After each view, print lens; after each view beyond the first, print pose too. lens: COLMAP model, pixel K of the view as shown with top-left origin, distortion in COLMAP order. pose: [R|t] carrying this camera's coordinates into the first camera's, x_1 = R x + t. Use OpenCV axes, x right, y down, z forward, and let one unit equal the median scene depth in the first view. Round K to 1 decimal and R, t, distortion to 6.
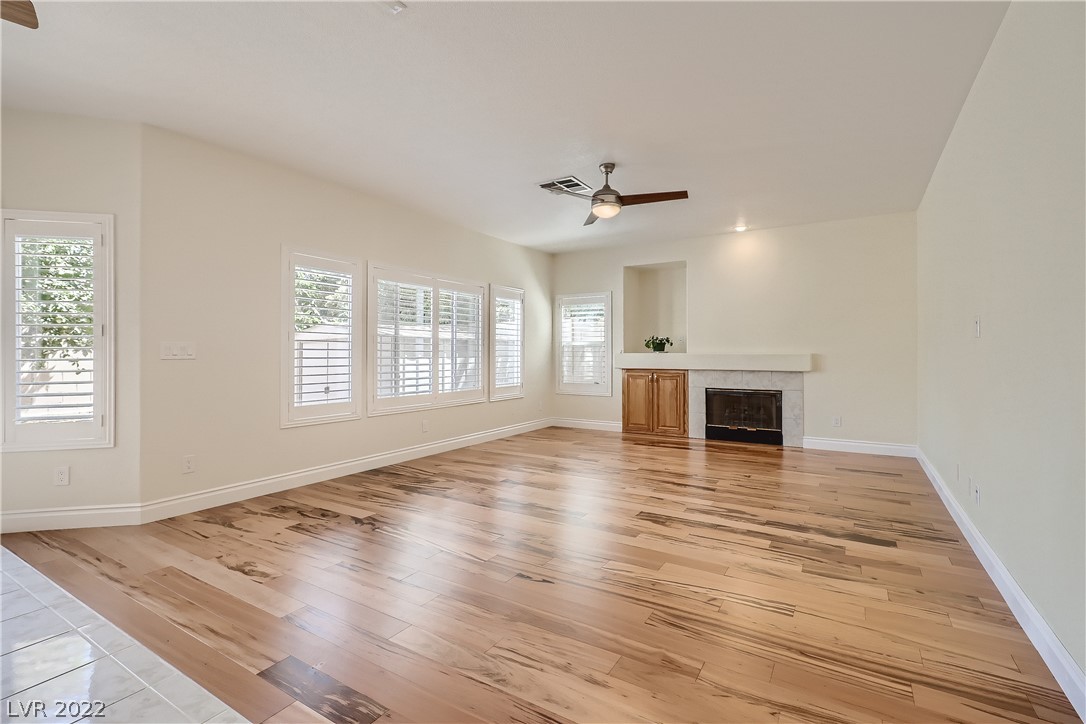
lens RADIAL K [[490.6, 0, 544.6], [0, 490.6, 354.9], [0, 0, 1]] dist [-0.004488, 0.000177]
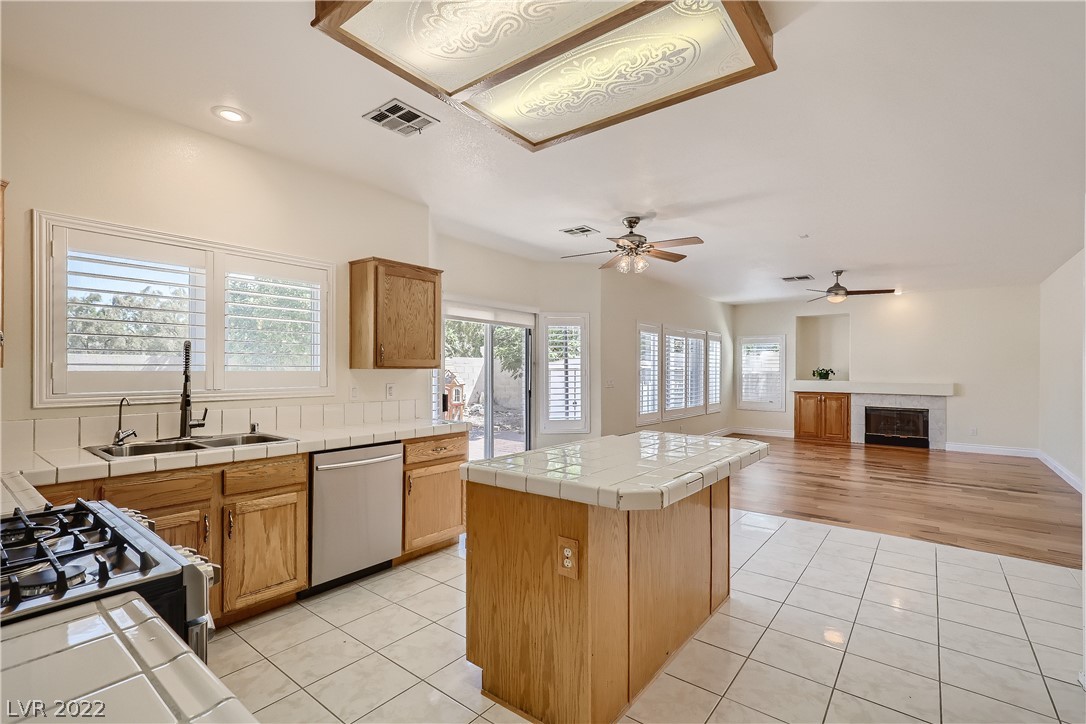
lens RADIAL K [[490.6, 0, 541.7], [0, 490.6, 370.1], [0, 0, 1]] dist [-0.004488, 0.000177]
pose [[0.993955, 0.006416, -0.109603, -0.423143], [-0.006596, 0.999977, -0.001278, -0.027541], [0.109593, 0.001993, 0.993975, -0.468245]]
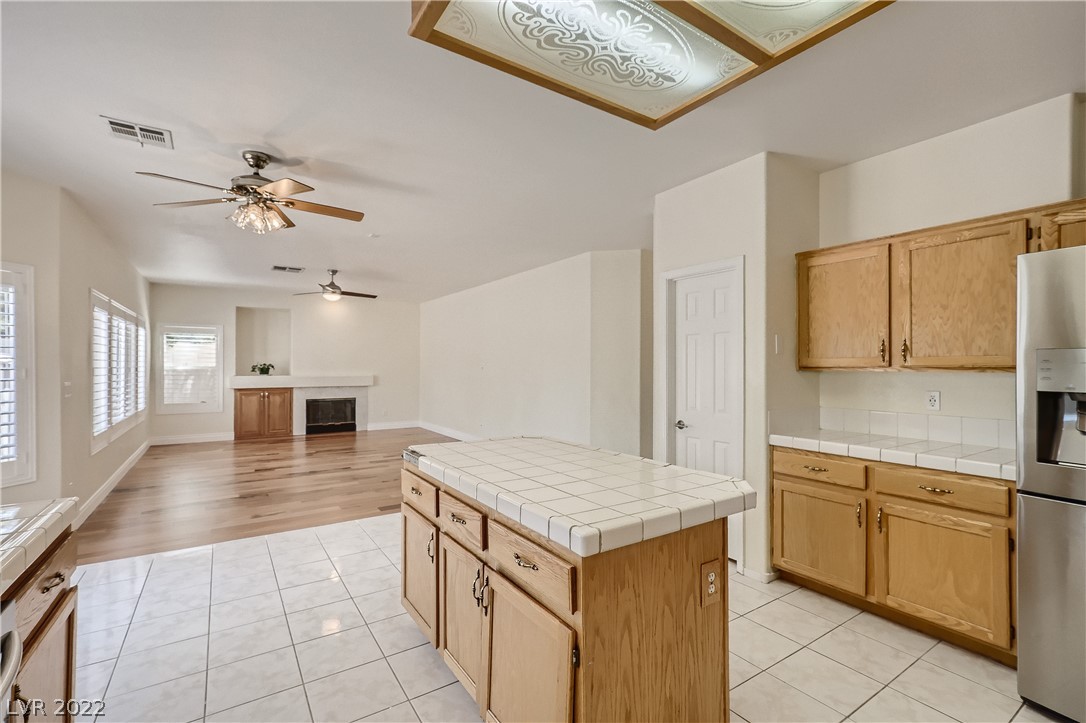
lens RADIAL K [[490.6, 0, 533.5], [0, 490.6, 363.2], [0, 0, 1]] dist [-0.004488, 0.000177]
pose [[0.418536, 0.004155, 0.908191, -0.700414], [-0.000400, 0.999990, -0.004391, -0.033884], [-0.908200, 0.001475, 0.418533, -0.218644]]
